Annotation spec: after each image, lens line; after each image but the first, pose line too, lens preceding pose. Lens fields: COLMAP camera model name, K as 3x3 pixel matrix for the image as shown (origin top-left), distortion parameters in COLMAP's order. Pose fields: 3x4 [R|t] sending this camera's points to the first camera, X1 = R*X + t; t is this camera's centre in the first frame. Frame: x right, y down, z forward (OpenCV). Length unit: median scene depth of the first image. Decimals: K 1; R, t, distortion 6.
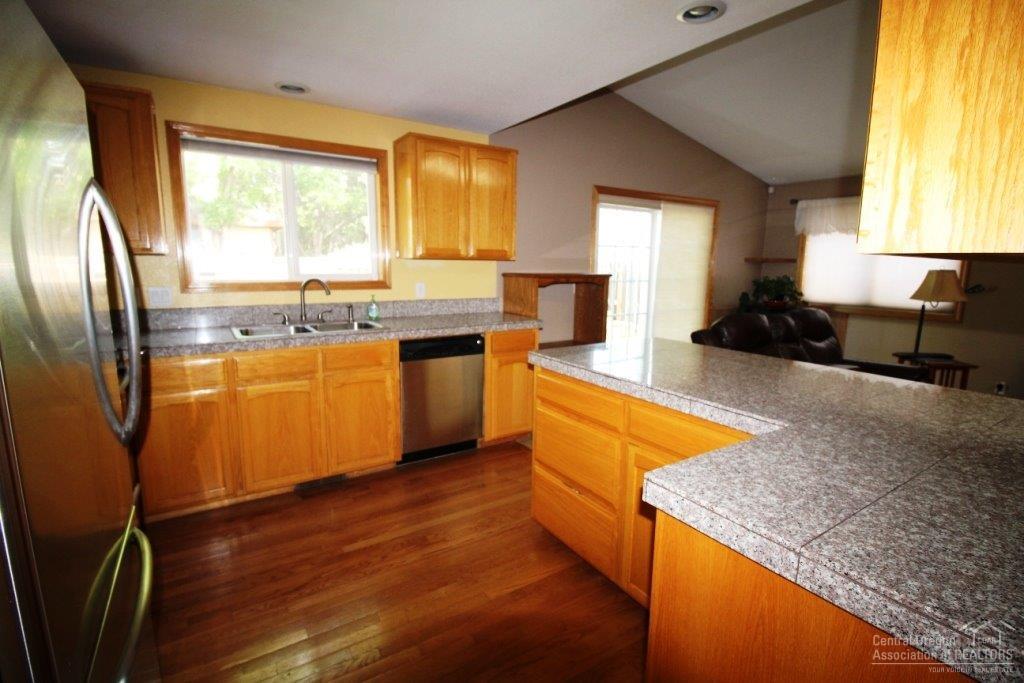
lens RADIAL K [[474.2, 0, 513.3], [0, 474.2, 342.4], [0, 0, 1]] dist [-0.010345, -0.002456]
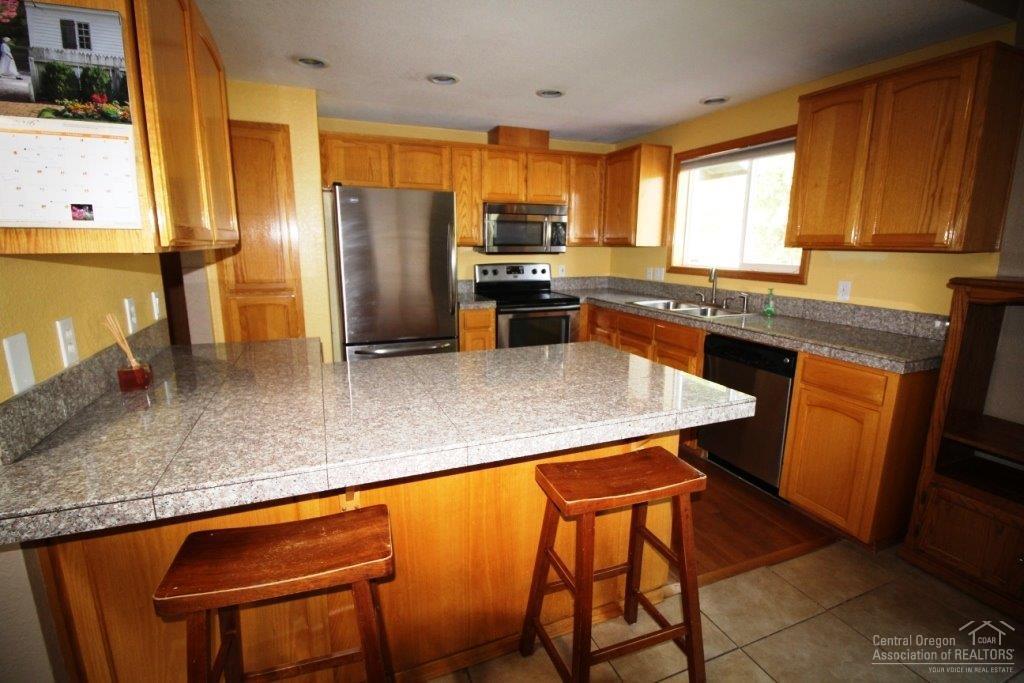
lens RADIAL K [[474.2, 0, 510.4], [0, 474.2, 337.4], [0, 0, 1]] dist [-0.010345, -0.002456]
pose [[-0.192420, 0.177111, -0.965197, 0.677572], [-0.172351, 0.962189, 0.210918, -0.110035], [0.966059, 0.206938, -0.154620, 0.645456]]
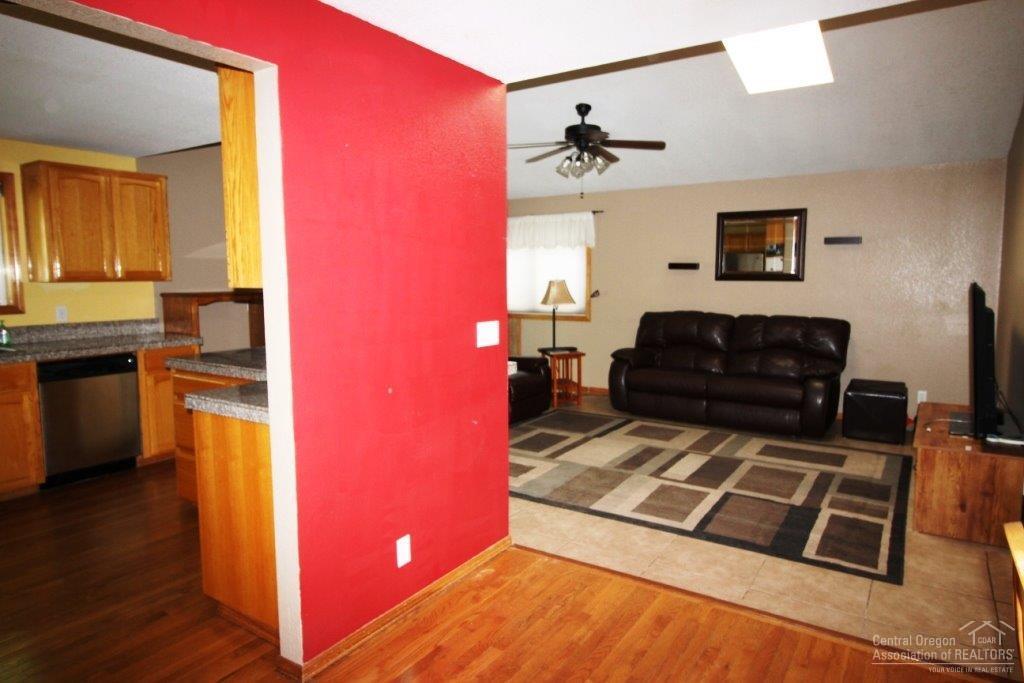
lens RADIAL K [[626.8, 0, 510.1], [0, 626.8, 338.8], [0, 0, 1]] dist [0.000402, -0.007446]
pose [[0.916995, -0.057895, 0.394675, 0.141730], [0.082714, 0.995504, -0.046147, 0.079012], [-0.390229, 0.074962, 0.917661, -0.546289]]
